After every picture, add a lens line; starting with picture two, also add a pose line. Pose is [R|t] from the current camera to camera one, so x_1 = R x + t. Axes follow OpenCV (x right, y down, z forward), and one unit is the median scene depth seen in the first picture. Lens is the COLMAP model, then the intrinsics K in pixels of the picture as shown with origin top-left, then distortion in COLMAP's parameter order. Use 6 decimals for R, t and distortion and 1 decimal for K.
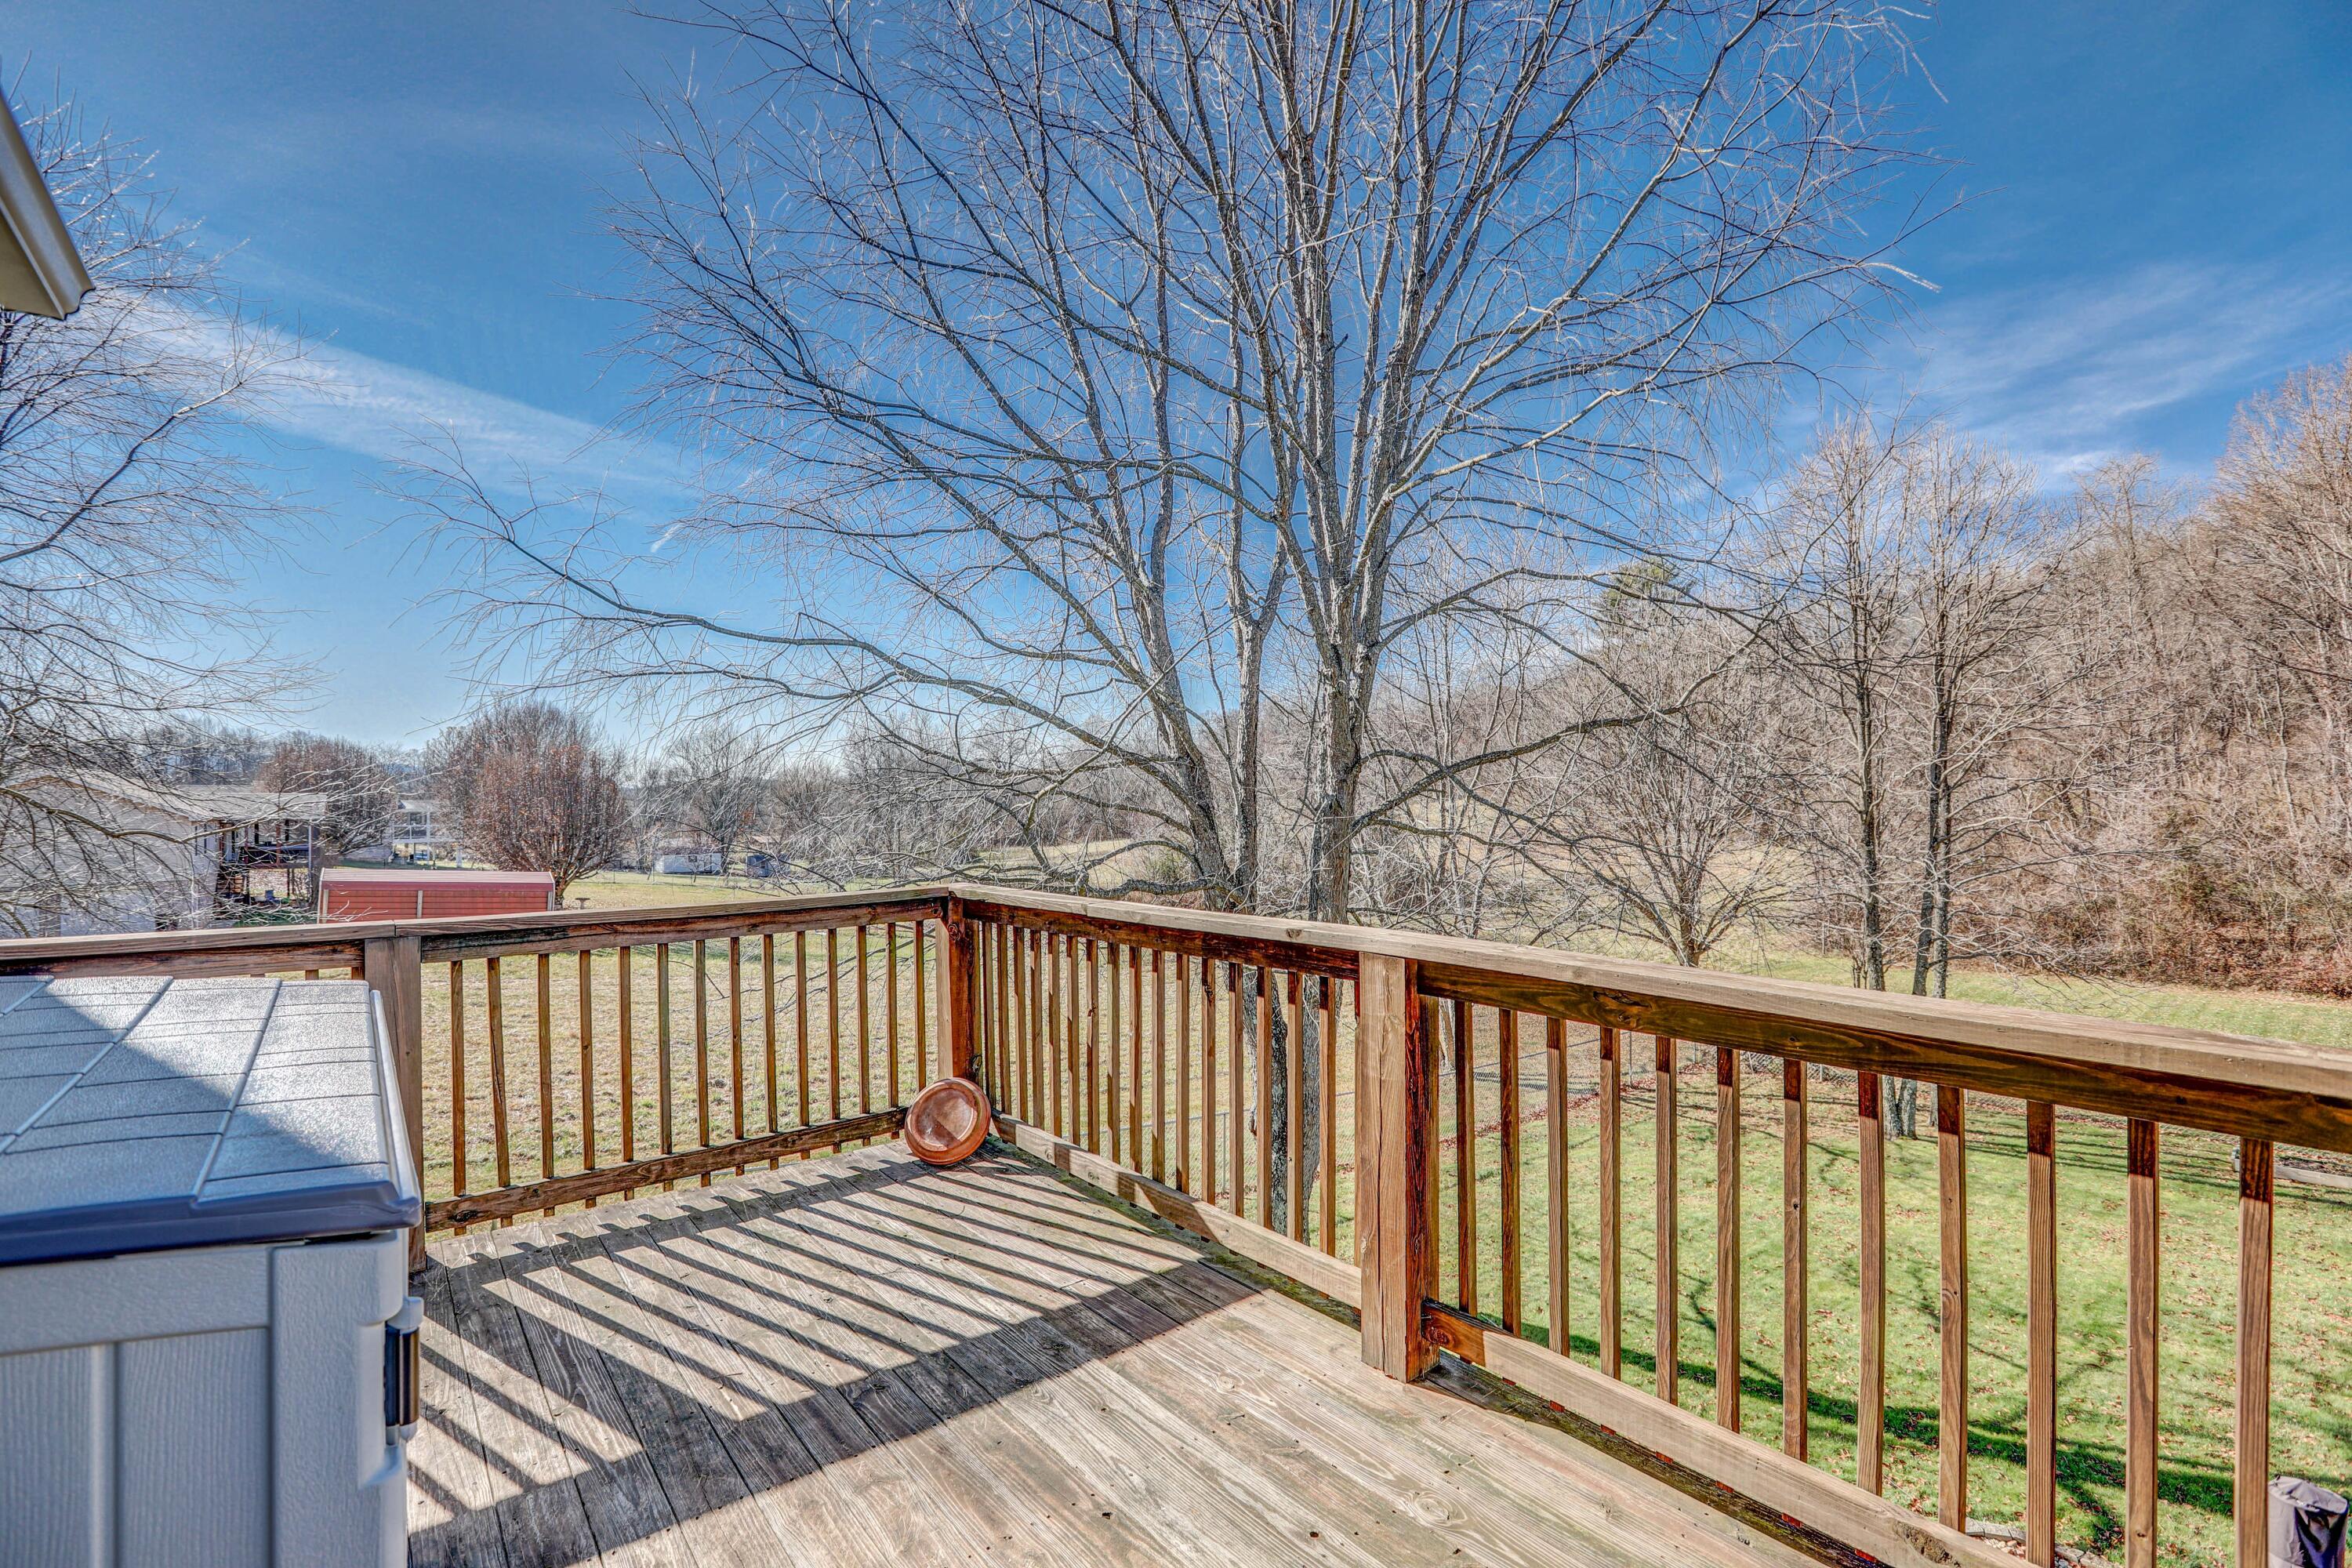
lens RADIAL K [[1071.5, 0, 1165.1], [0, 1071.5, 787.6], [0, 0, 1]] dist [-0.042484, 0.011211]
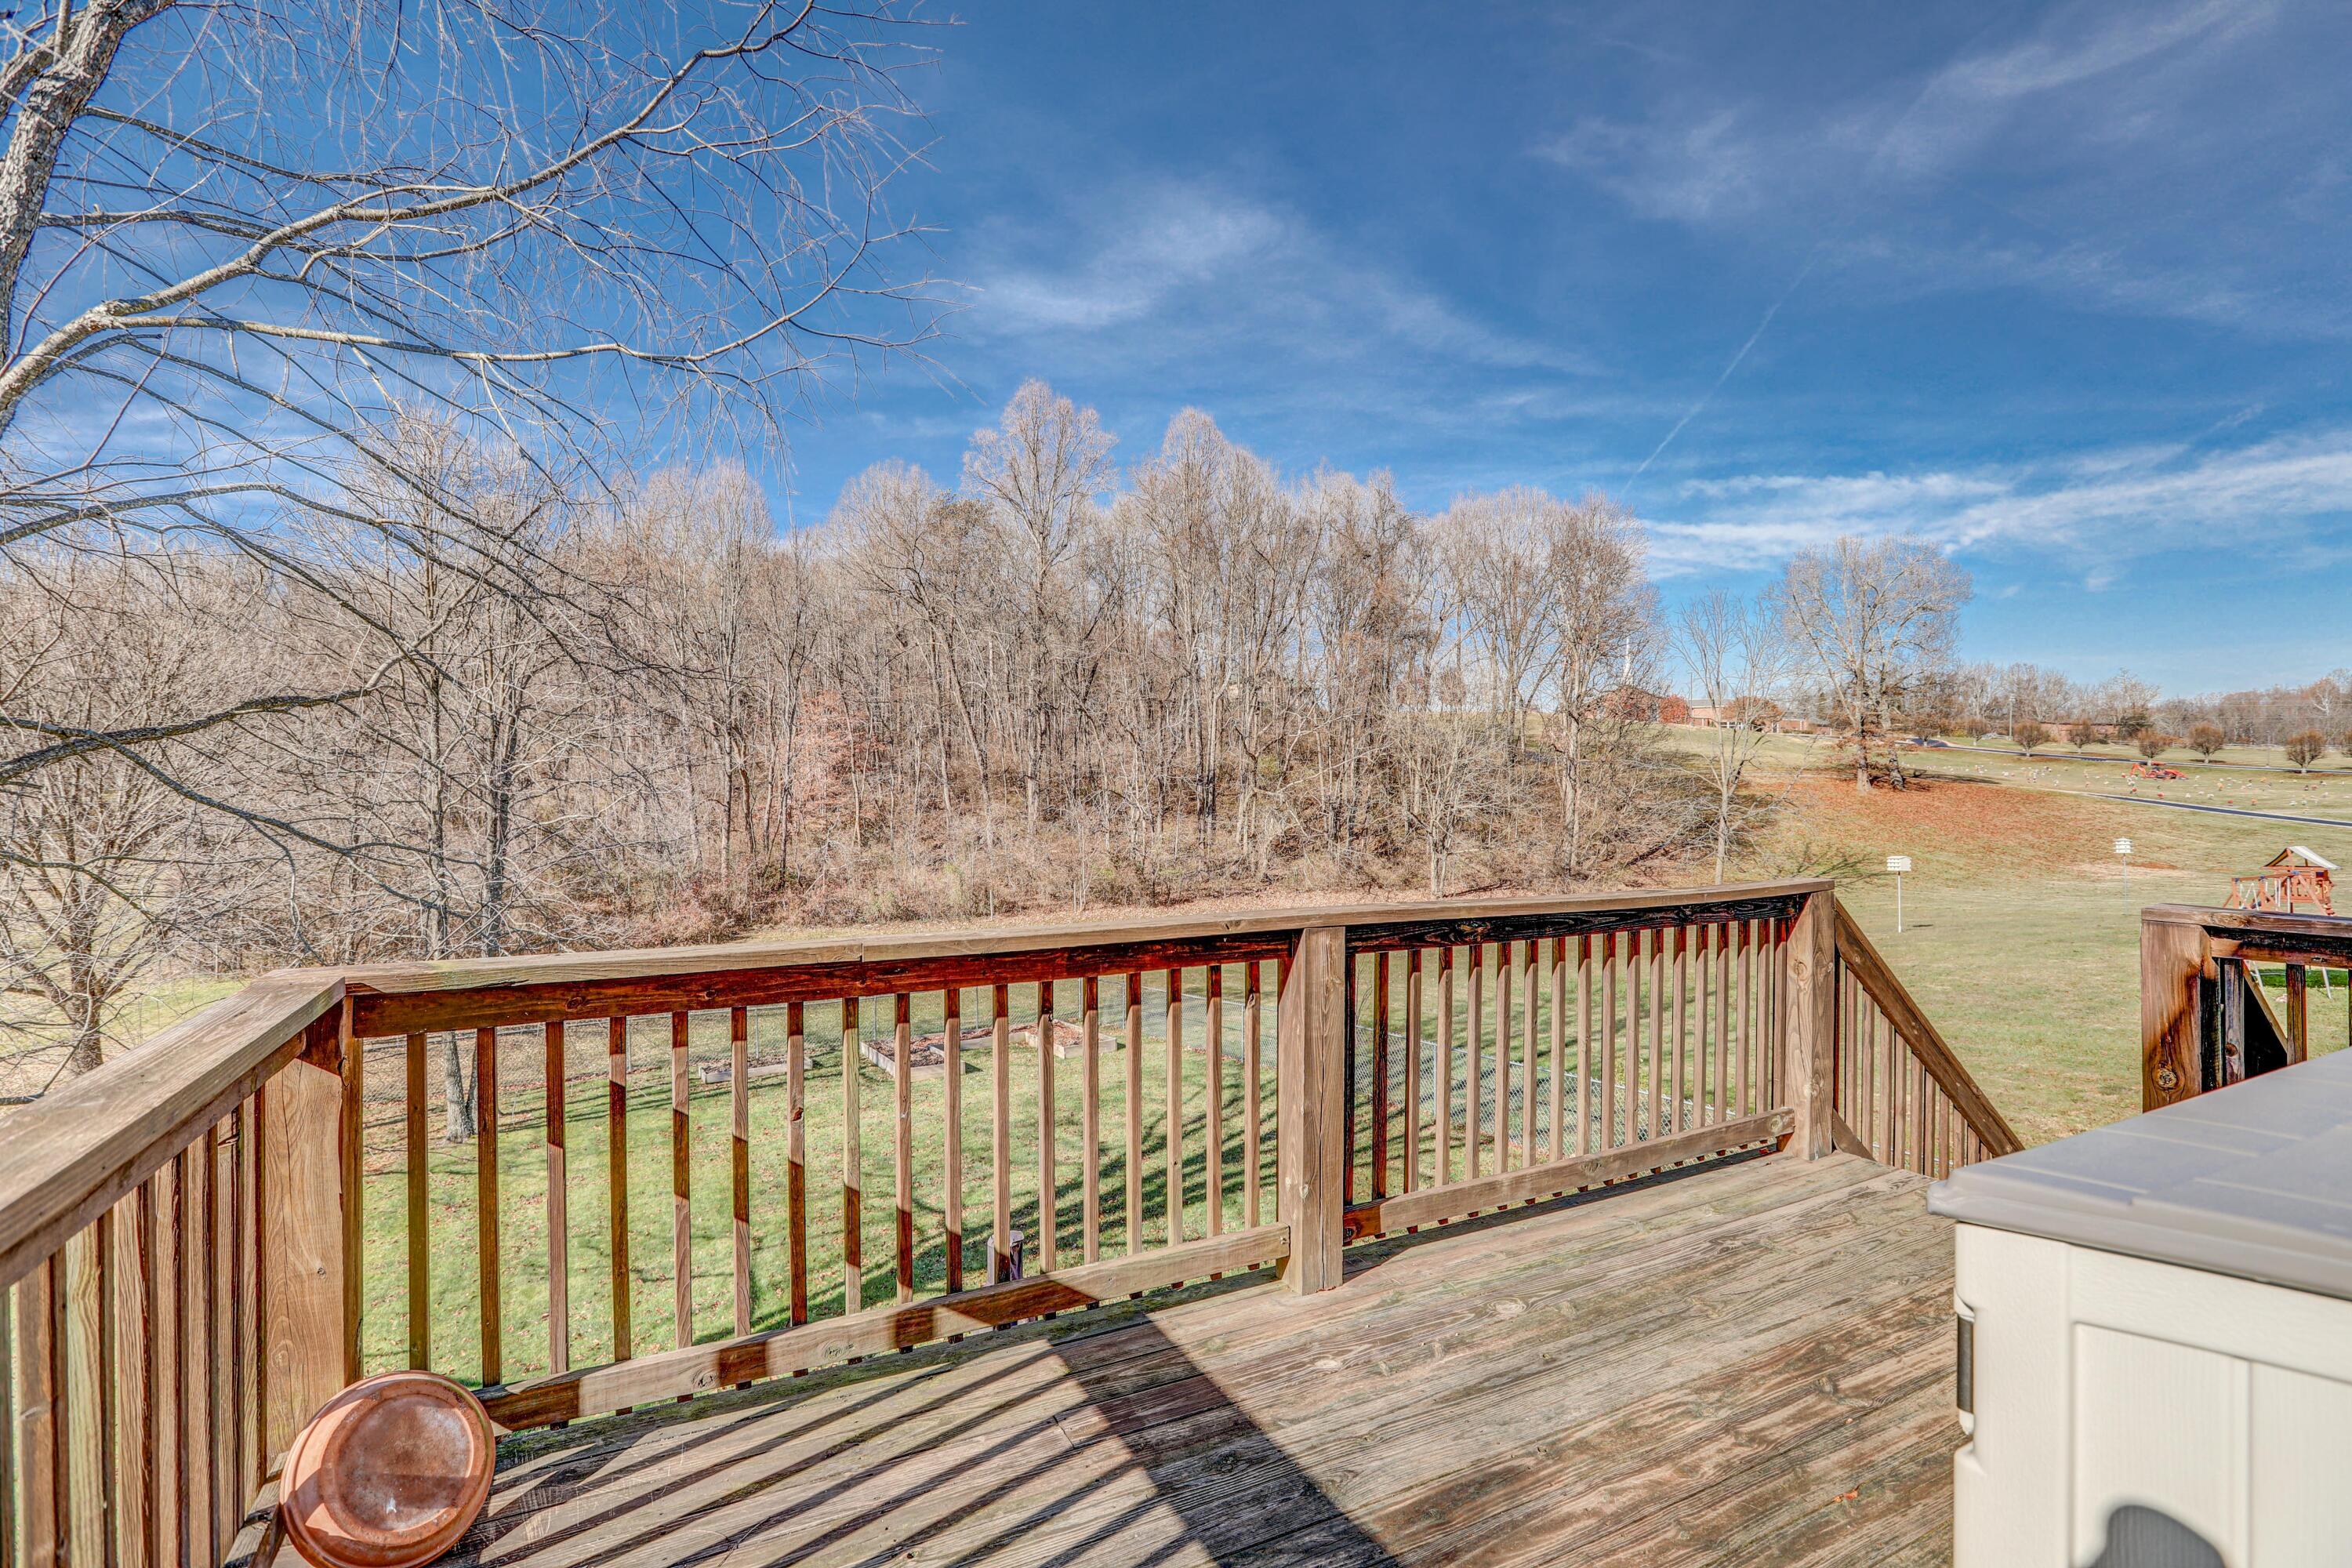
lens RADIAL K [[1071.5, 0, 1184.0], [0, 1071.5, 781.9], [0, 0, 1]] dist [-0.042484, 0.011211]
pose [[0.208604, 0.013928, 0.977901, -0.128807], [-0.007909, 0.999890, -0.012554, 0.002265], [-0.977968, -0.005115, 0.208691, 0.122600]]
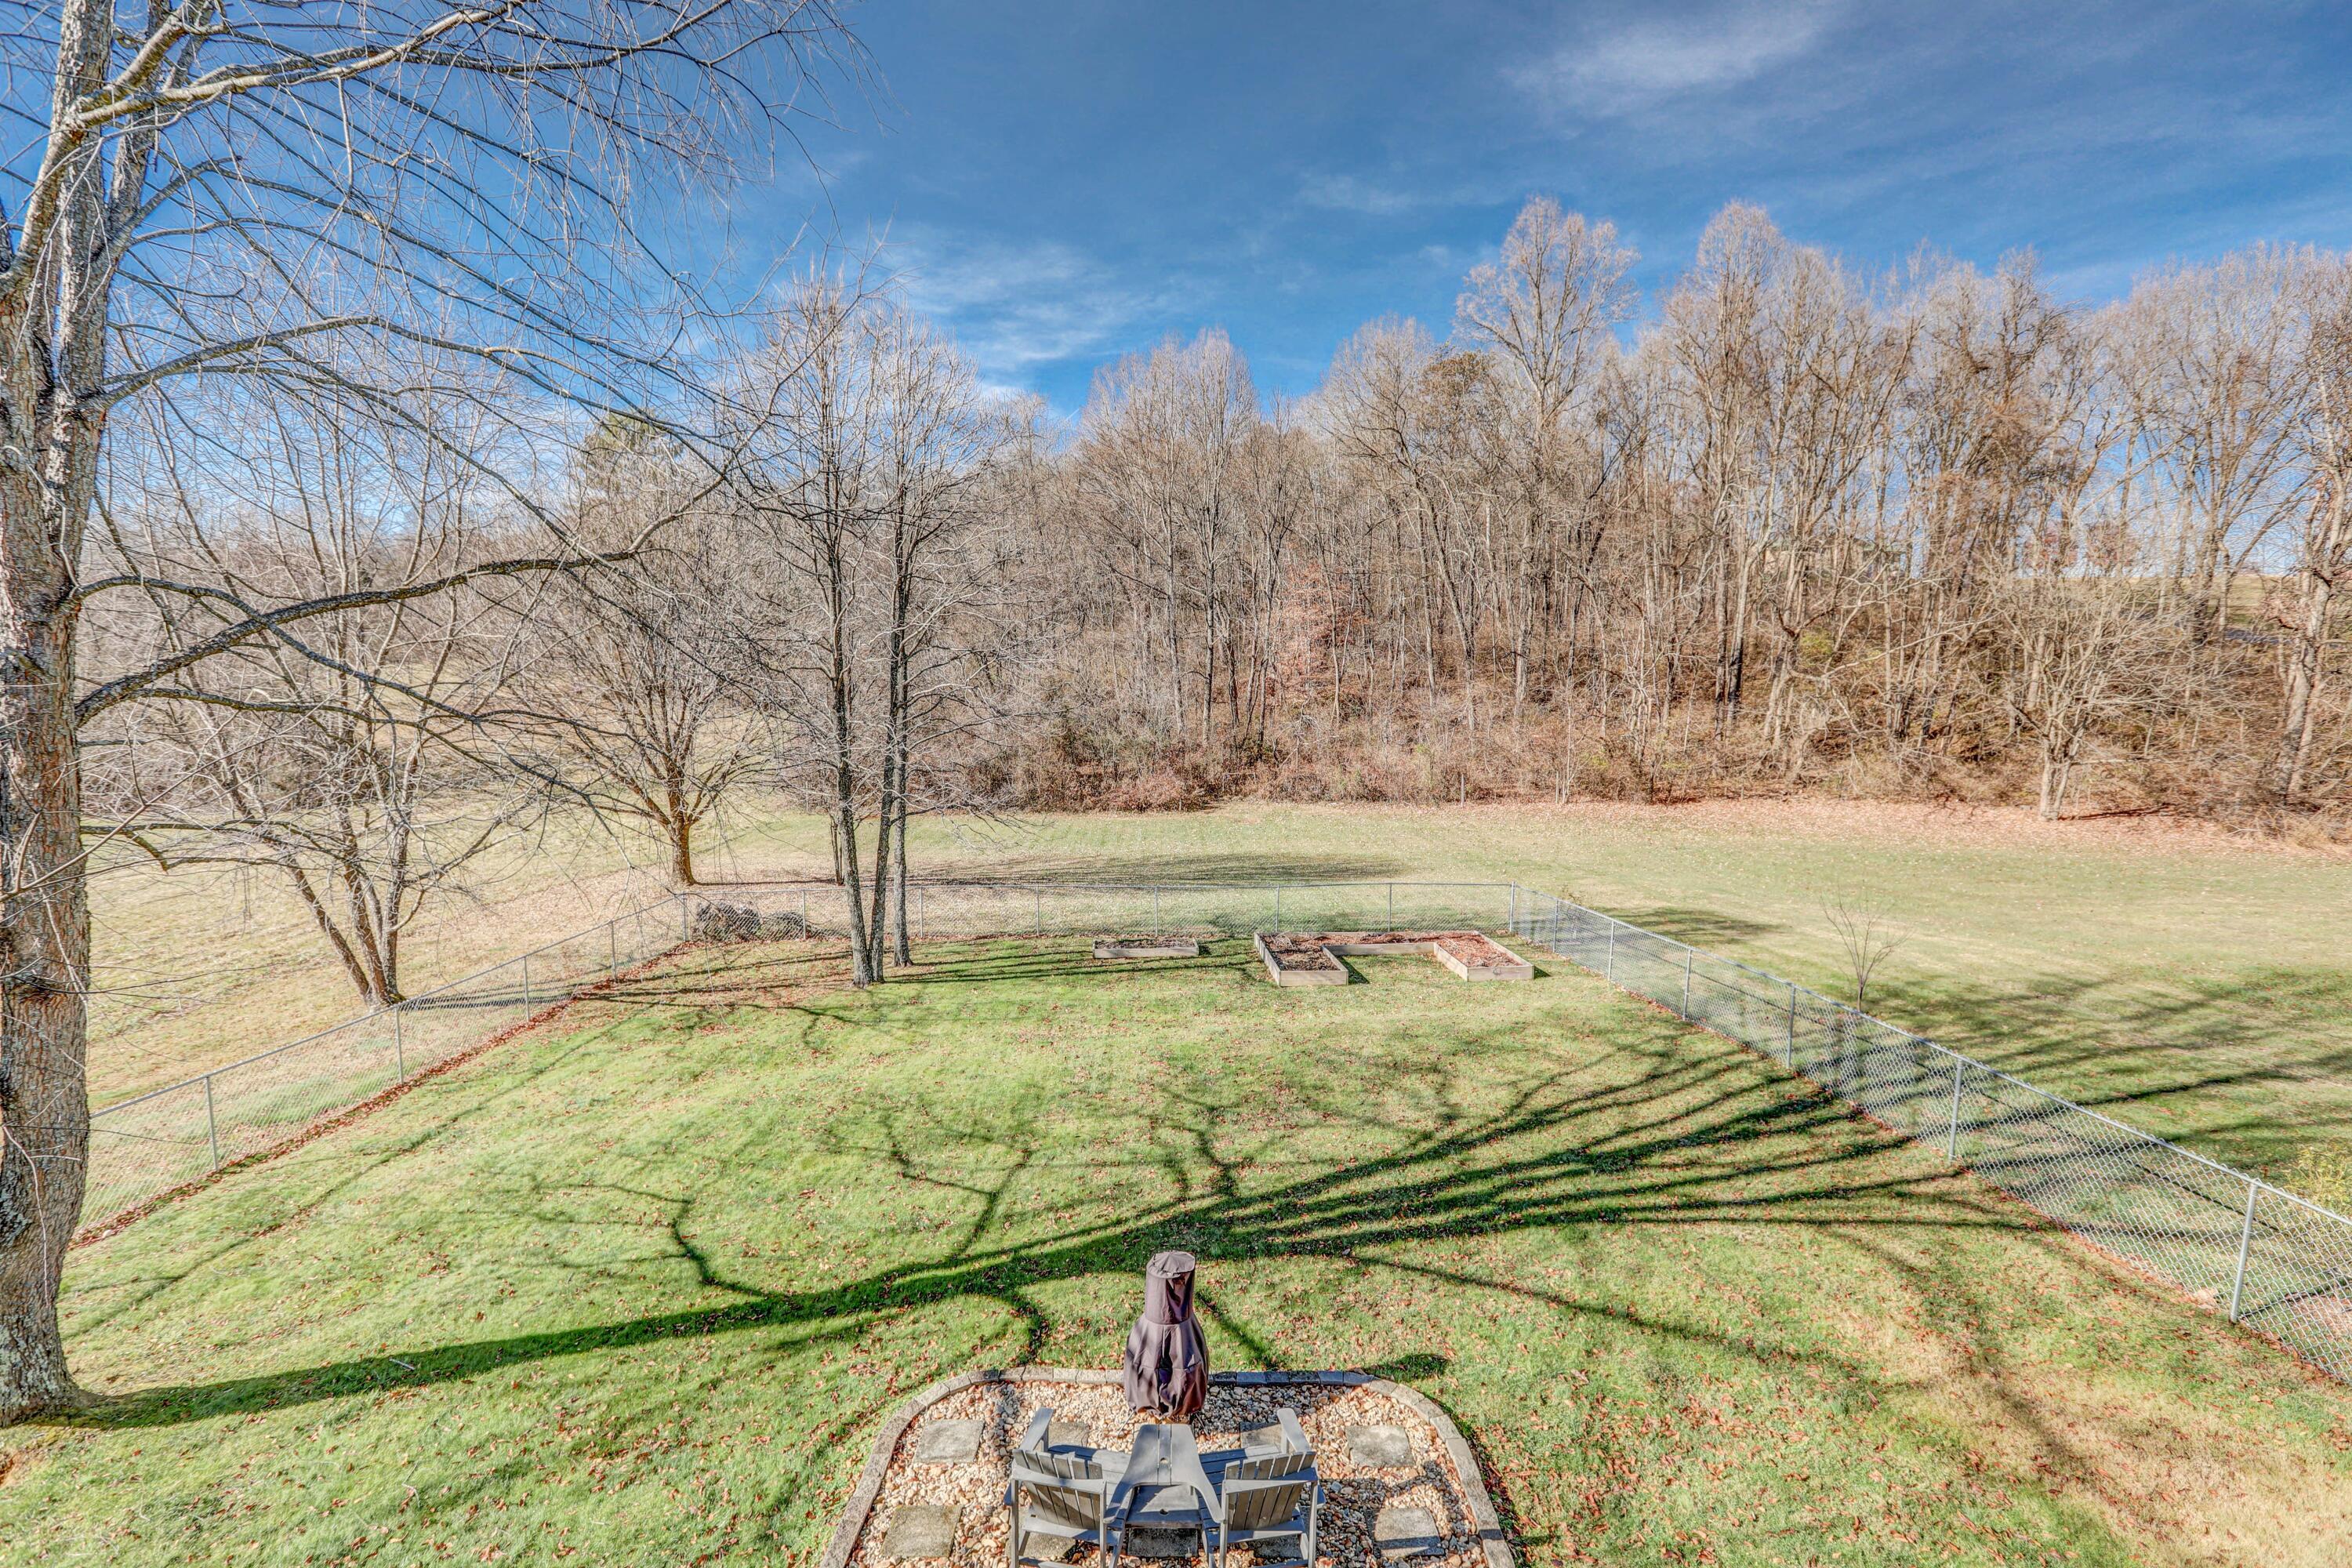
lens RADIAL K [[1071.5, 0, 1161.2], [0, 1071.5, 786.1], [0, 0, 1]] dist [-0.042484, 0.011211]
pose [[0.640910, -0.072181, 0.764215, 0.066554], [-0.023097, 0.993305, 0.113189, 0.001767], [-0.767268, -0.090195, 0.634952, 0.089890]]
